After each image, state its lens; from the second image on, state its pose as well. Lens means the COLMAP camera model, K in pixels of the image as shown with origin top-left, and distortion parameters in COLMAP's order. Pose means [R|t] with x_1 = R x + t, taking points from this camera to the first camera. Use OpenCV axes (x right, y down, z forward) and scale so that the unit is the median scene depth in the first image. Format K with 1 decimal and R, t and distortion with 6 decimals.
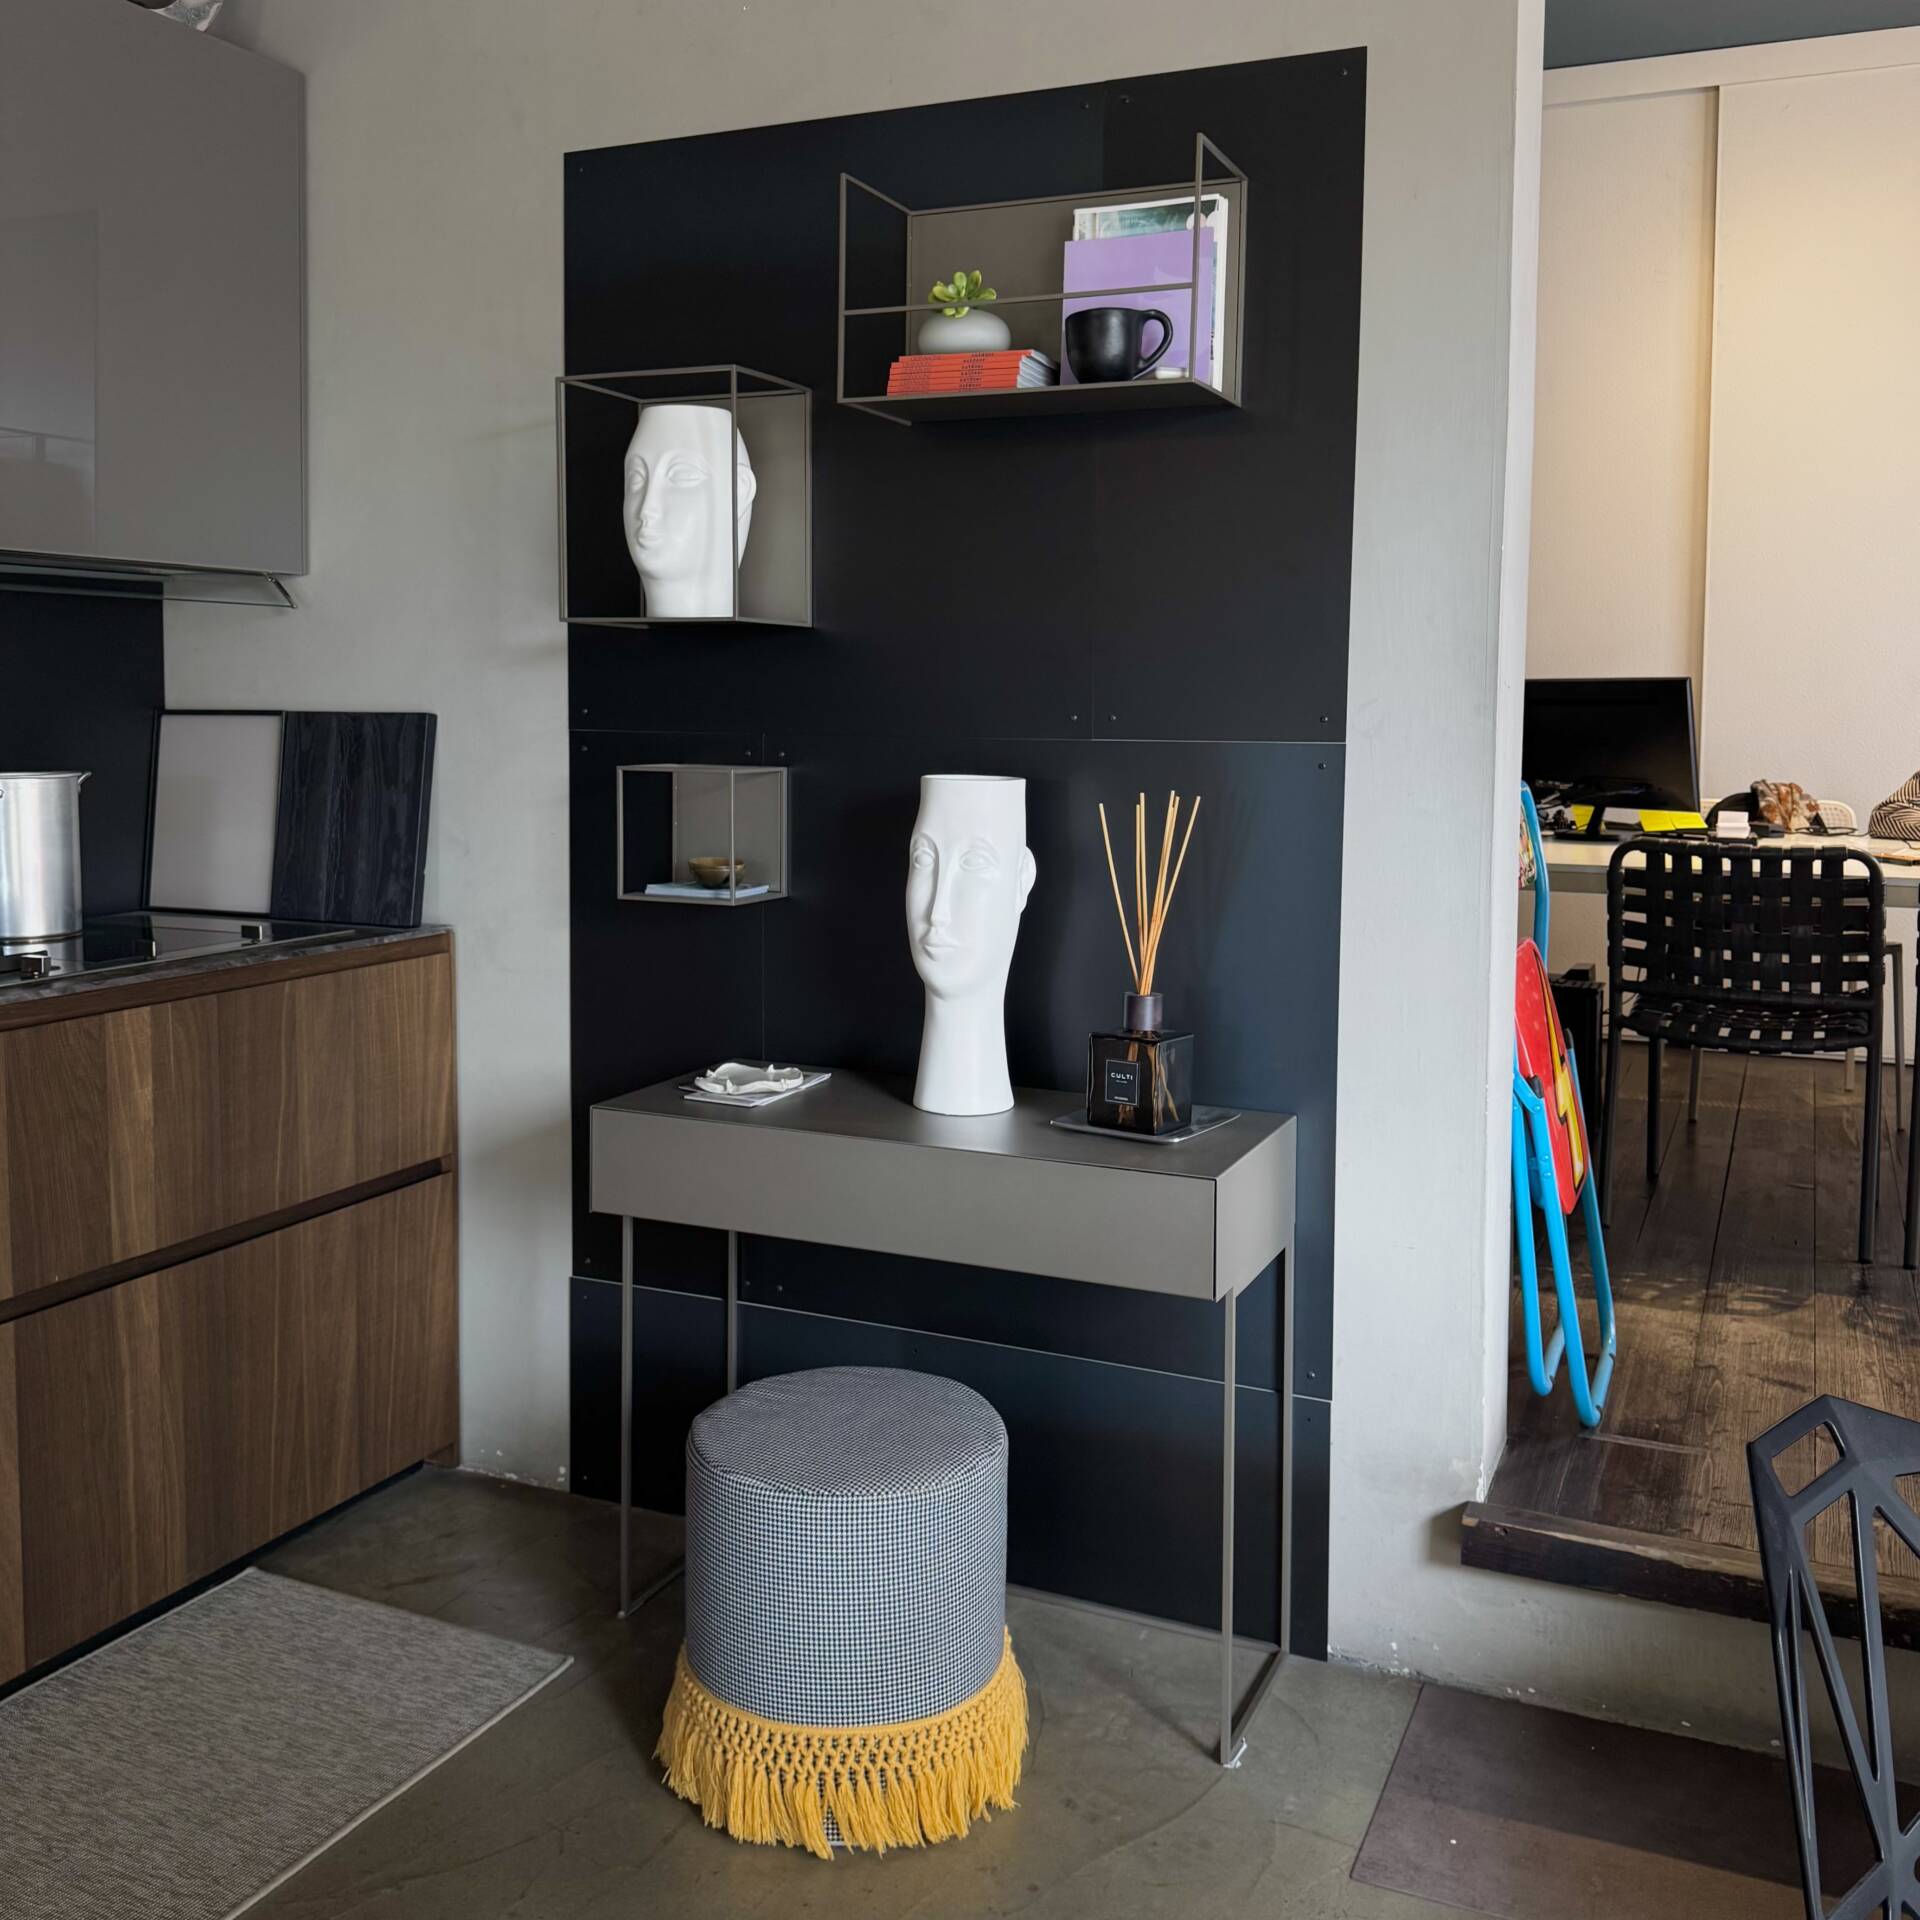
lens RADIAL K [[1869.4, 0, 952.2], [0, 1869.4, 847.9], [0, 0, 1]] dist [0.079066, -0.086173]
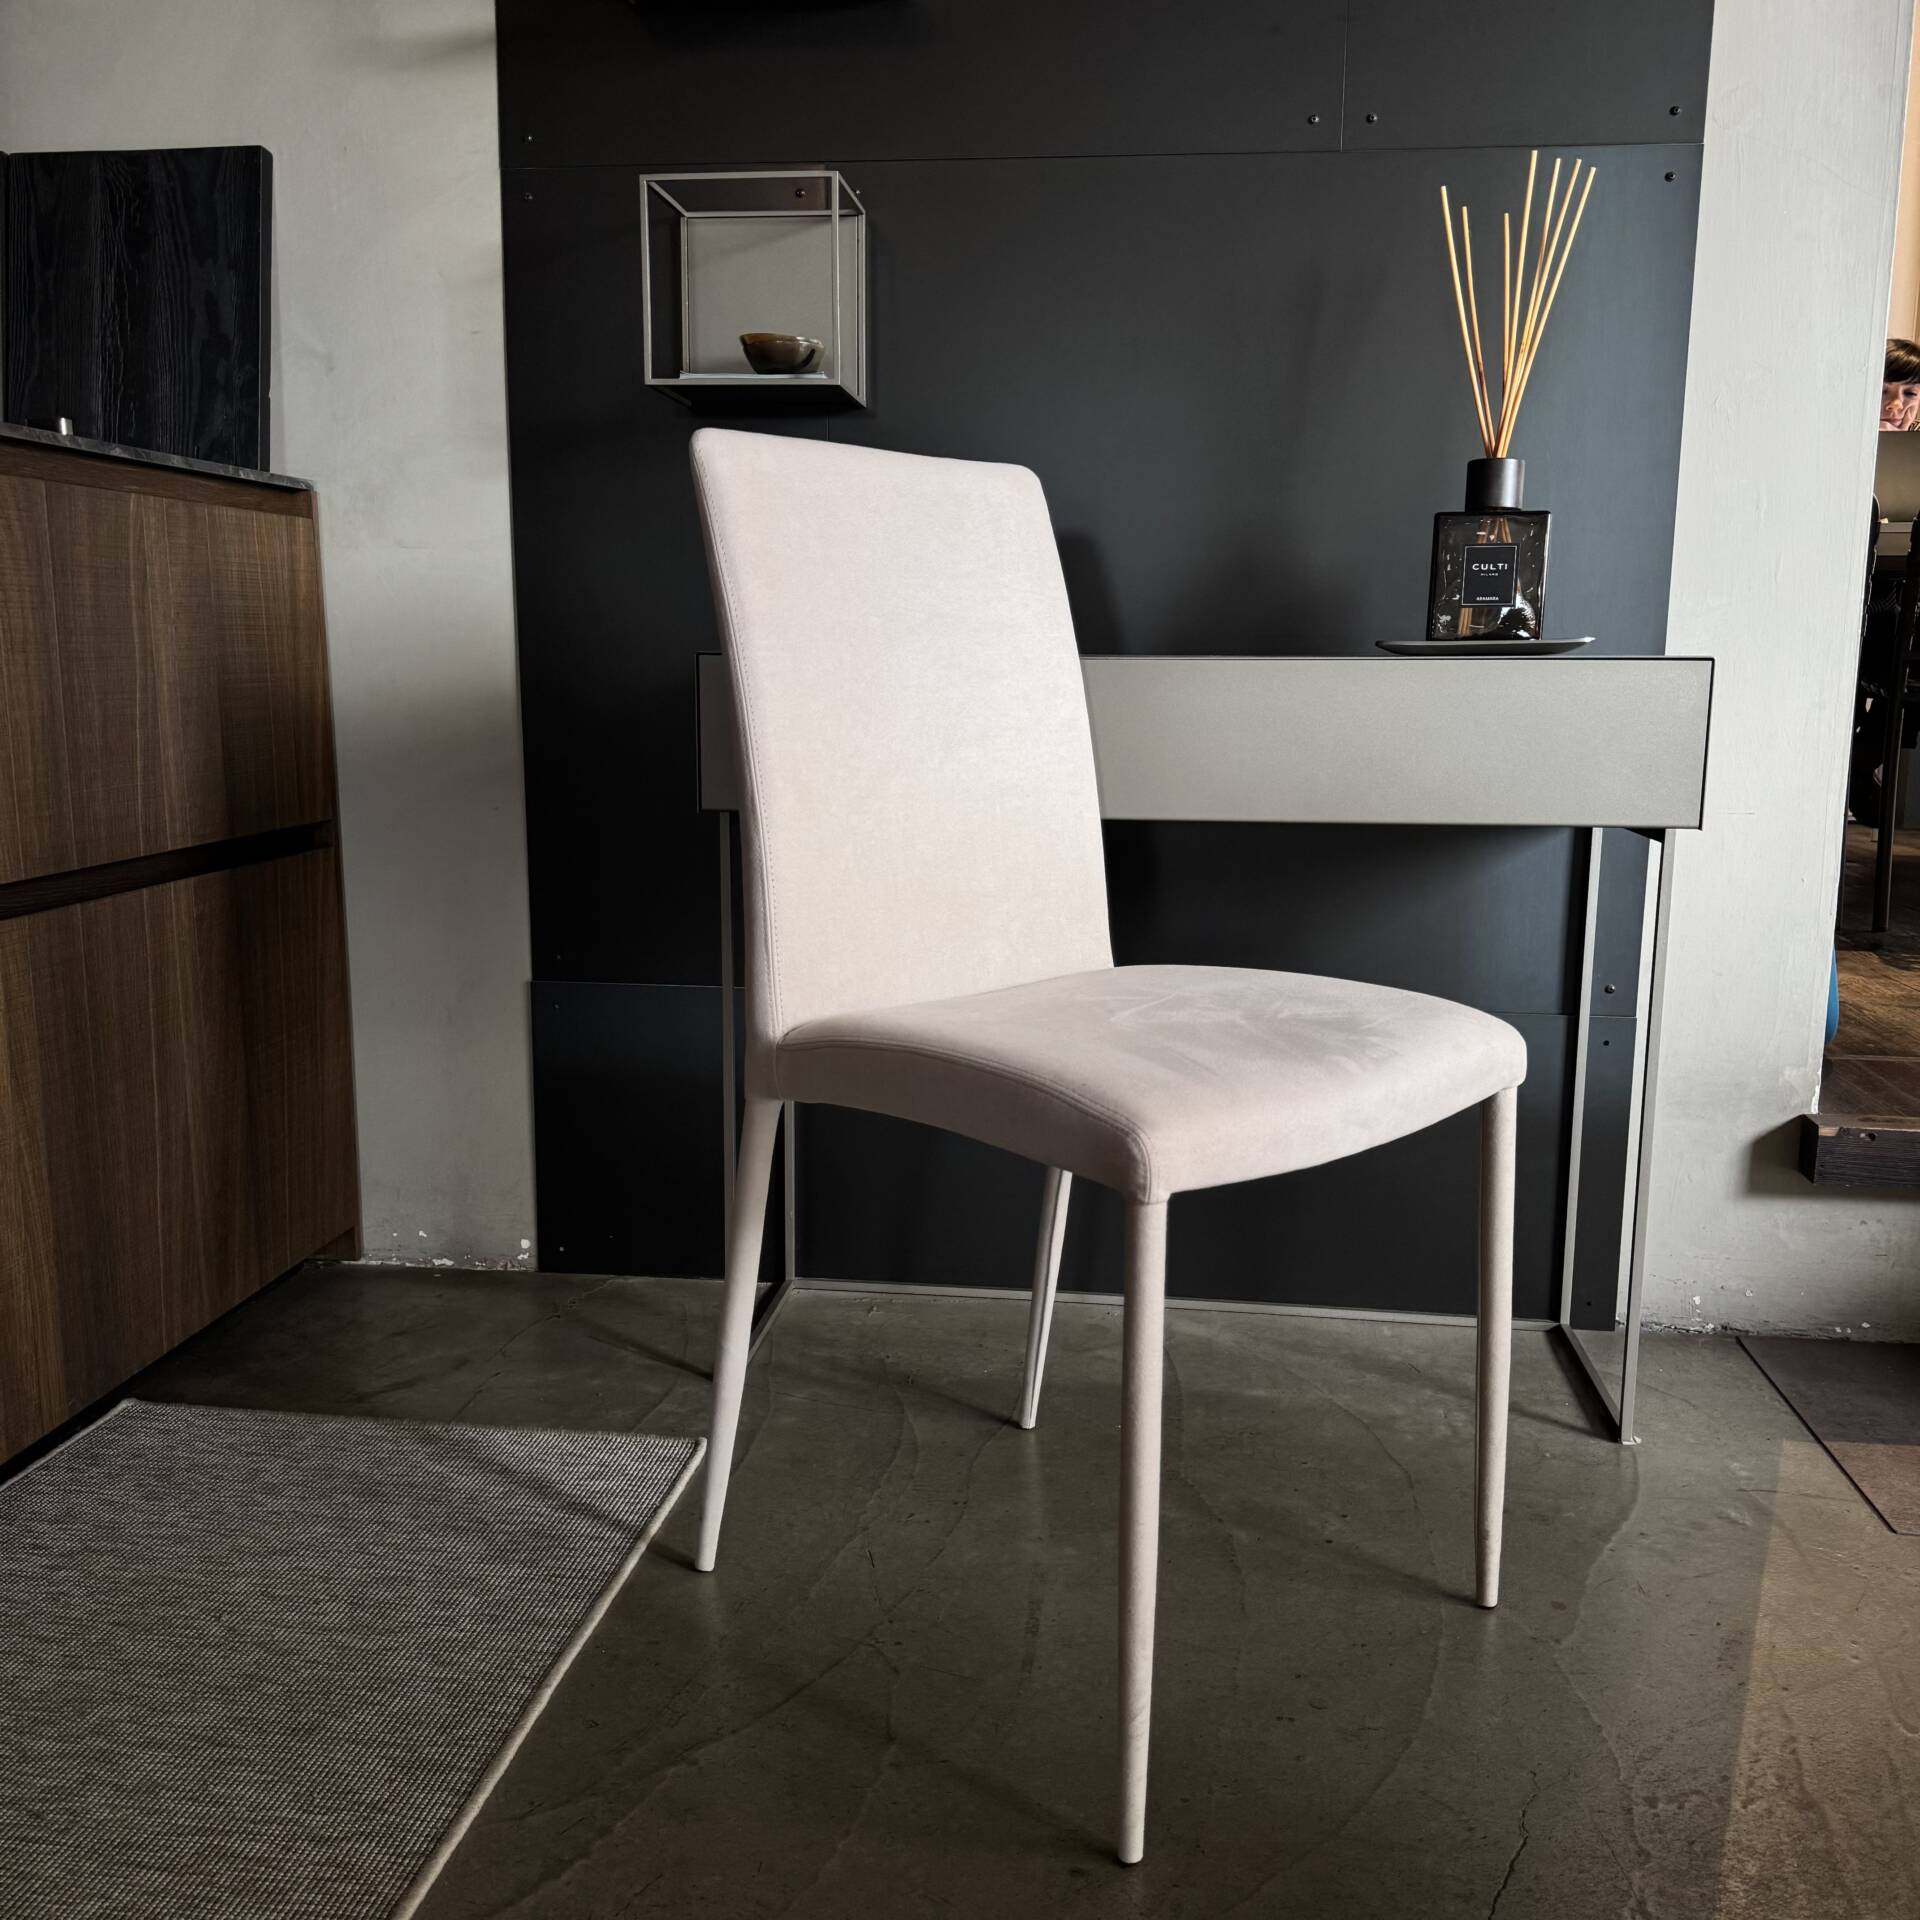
lens RADIAL K [[1804.6, 0, 960.0], [0, 1804.6, 960.0], [0, 0, 1]] dist [0.083898, -0.123896]
pose [[0.953422, -0.050354, 0.297406, -0.293578], [0.021826, 0.994900, 0.098475, 0.181129], [-0.300848, -0.087397, 0.949659, 0.339802]]
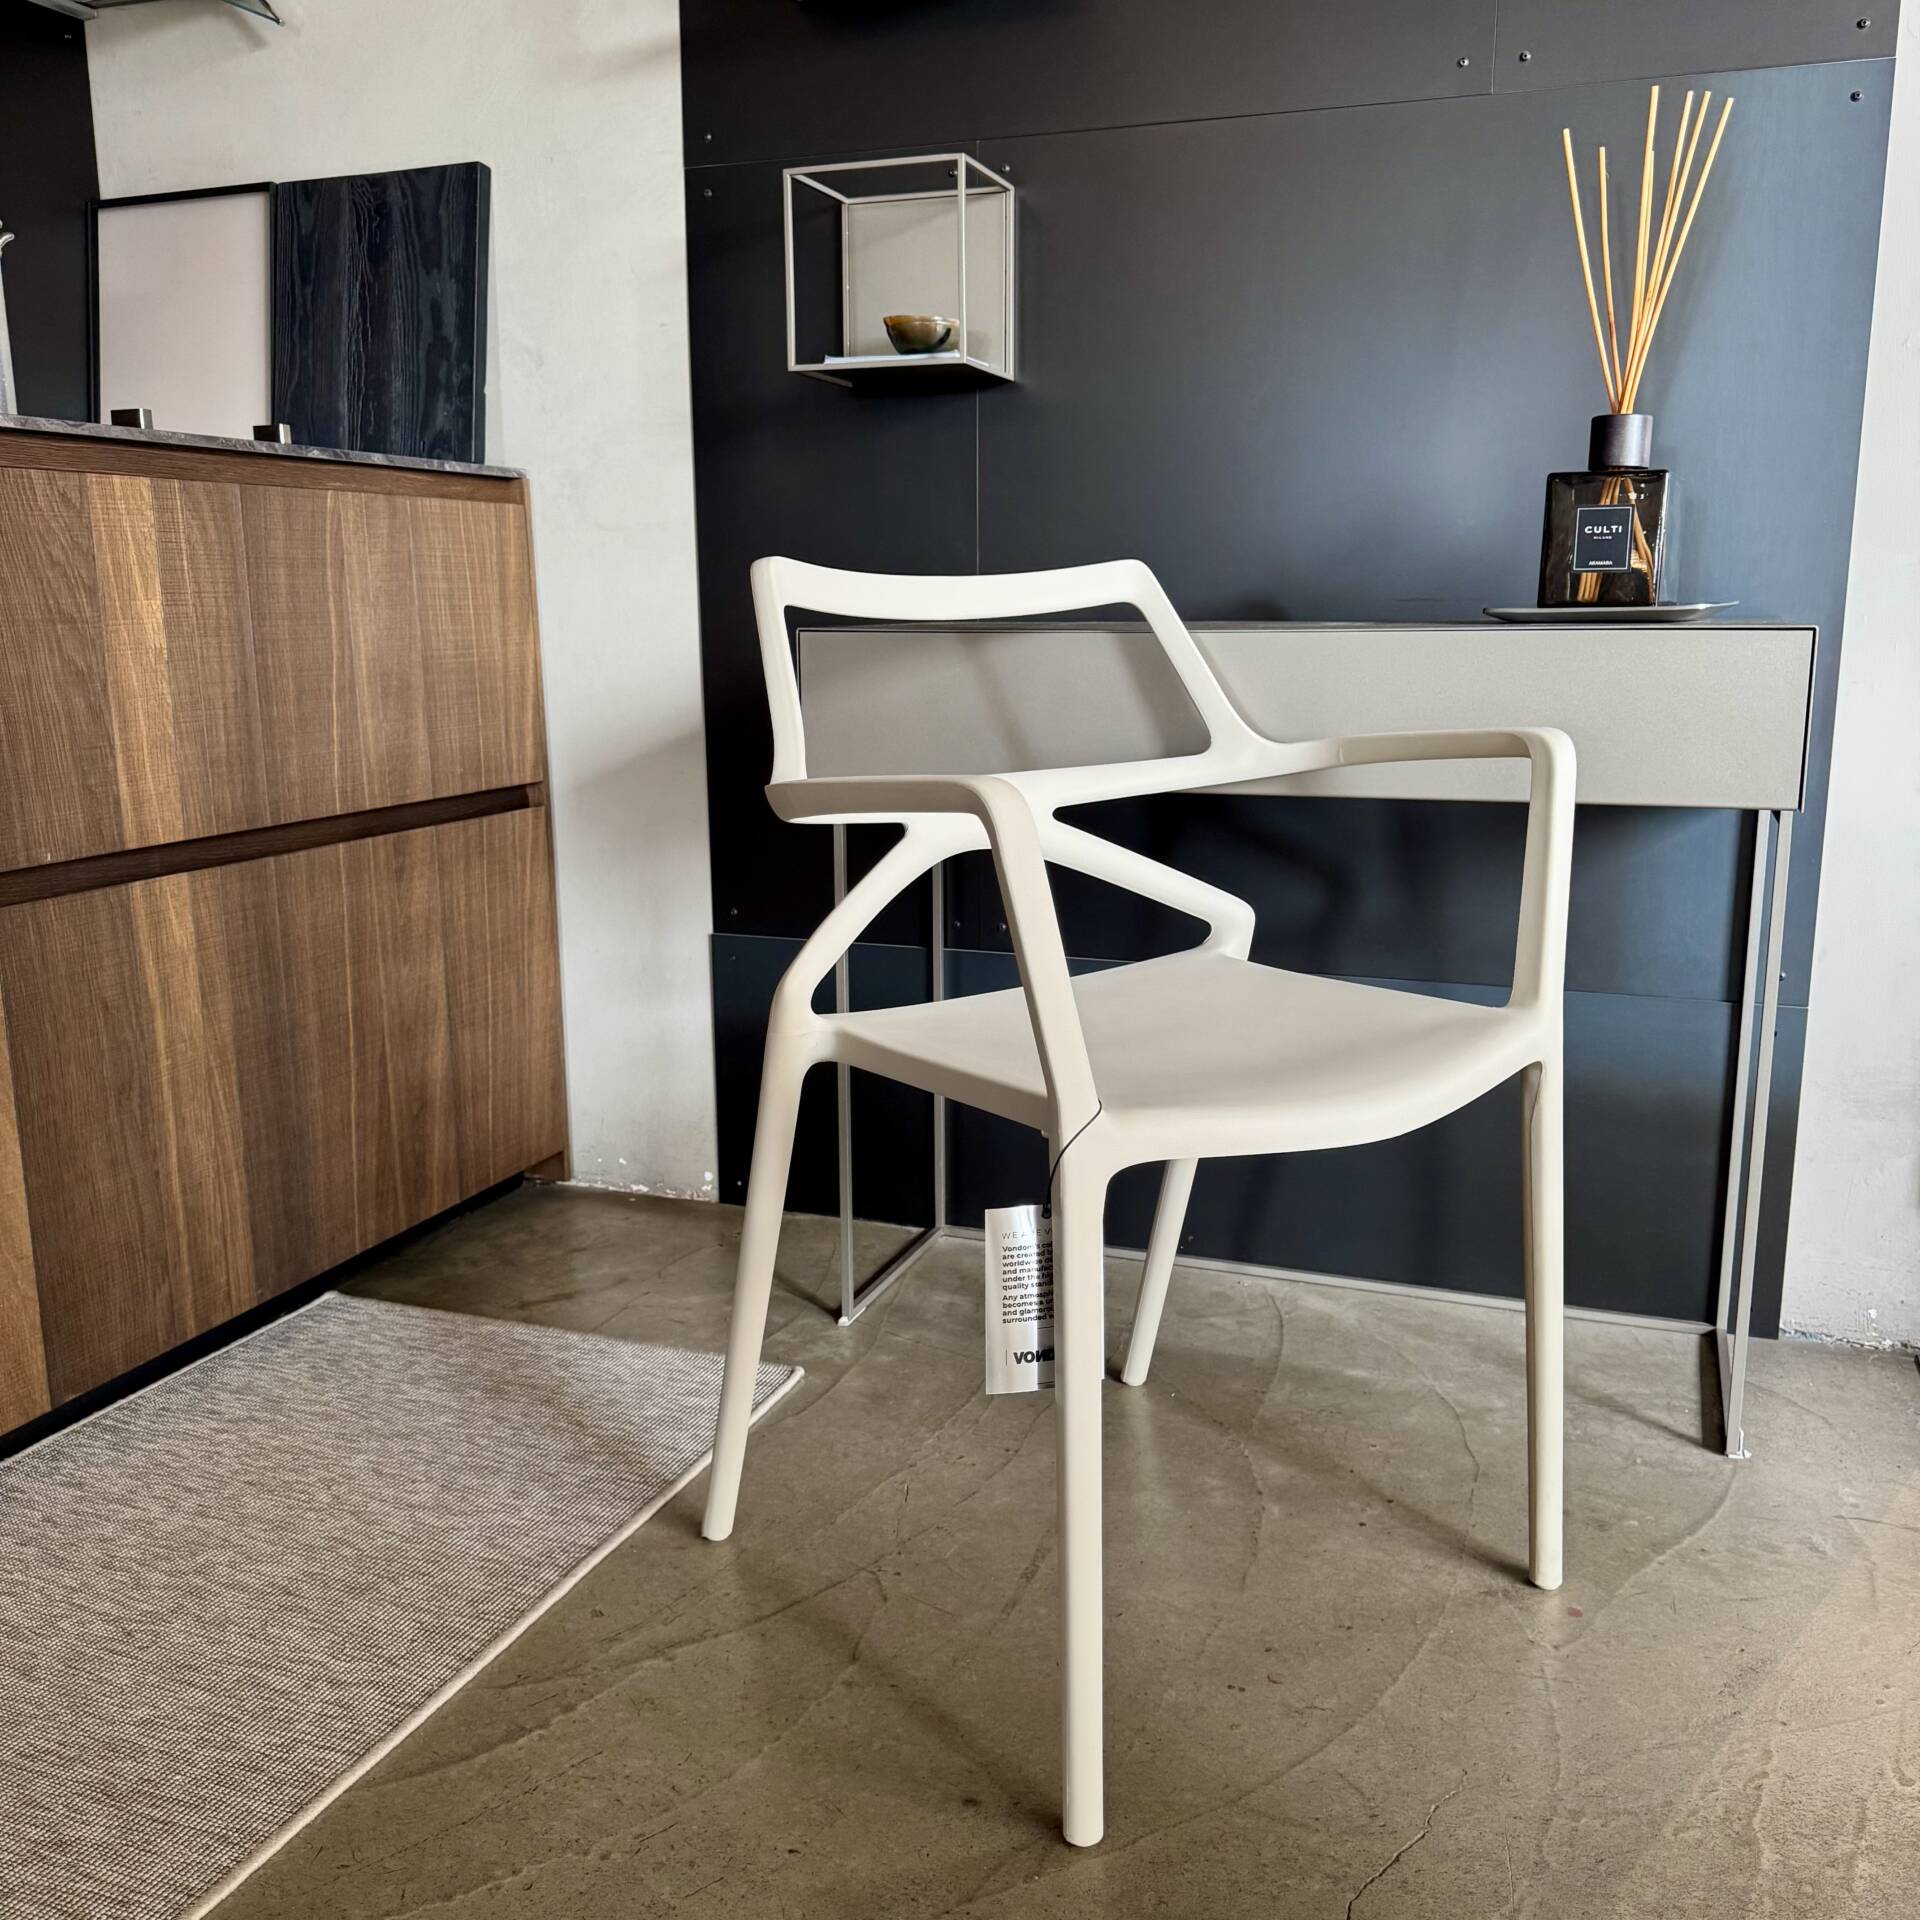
lens RADIAL K [[1804.6, 0, 960.0], [0, 1804.6, 960.0], [0, 0, 1]] dist [0.083898, -0.123896]
pose [[0.997147, -0.026246, 0.070779, -0.178959], [0.017489, 0.992423, 0.121614, 0.175450], [-0.073434, -0.120029, 0.990051, 0.298202]]
